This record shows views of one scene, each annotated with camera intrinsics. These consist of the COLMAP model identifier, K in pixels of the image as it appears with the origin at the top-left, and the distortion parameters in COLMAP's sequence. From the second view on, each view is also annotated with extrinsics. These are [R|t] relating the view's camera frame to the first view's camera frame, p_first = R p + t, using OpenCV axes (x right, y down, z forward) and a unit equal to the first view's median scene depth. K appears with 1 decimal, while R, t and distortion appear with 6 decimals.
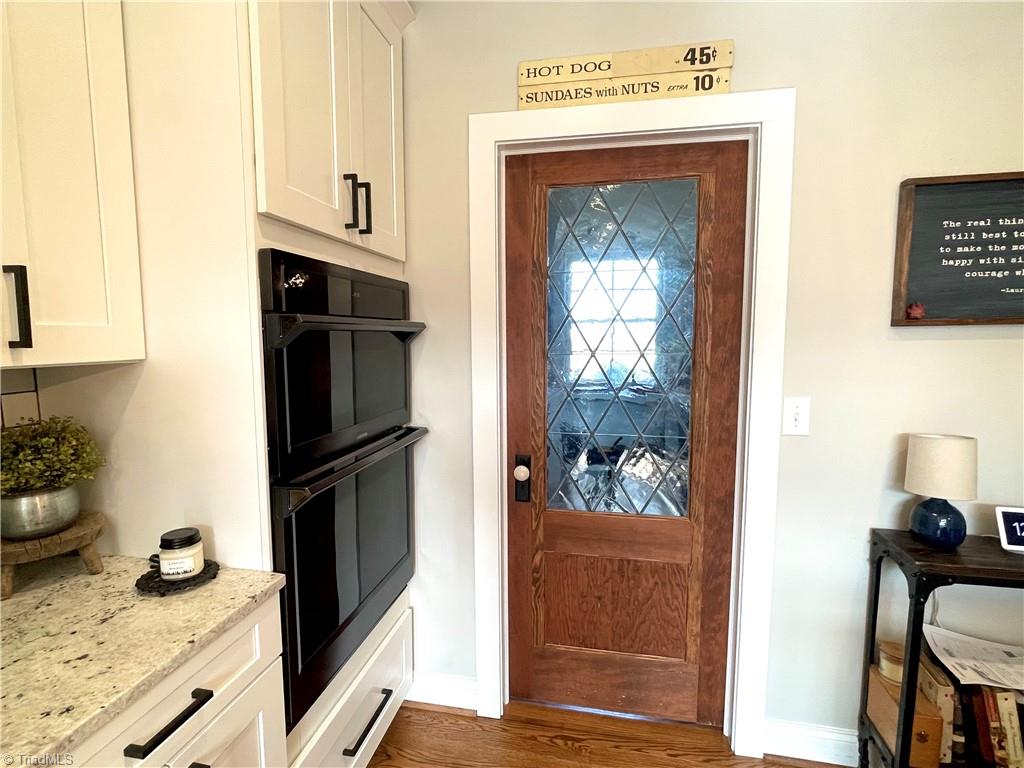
lens RADIAL K [[514.3, 0, 512.0], [0, 514.3, 384.0], [0, 0, 1]] dist [0.001172, 0.000333]
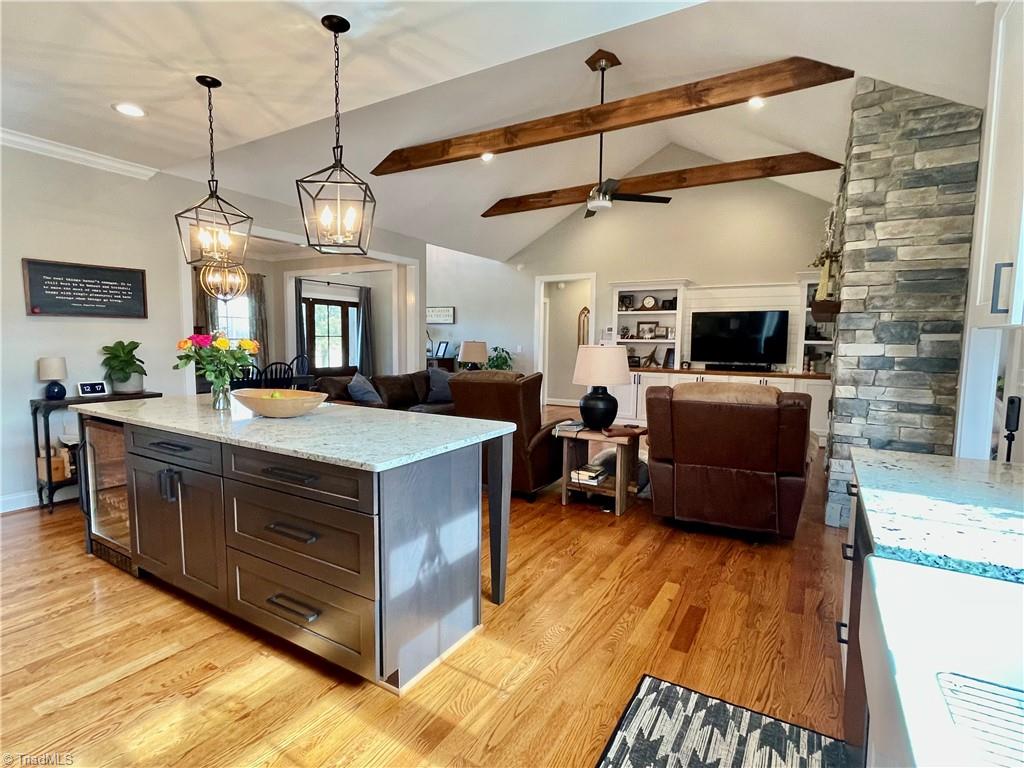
lens RADIAL K [[514.3, 0, 512.0], [0, 514.3, 384.0], [0, 0, 1]] dist [0.001172, 0.000333]
pose [[0.347259, -0.076754, 0.934623, -0.828069], [0.077909, 0.995561, 0.052811, 0.278506], [-0.934527, 0.054477, 0.351697, -2.123408]]
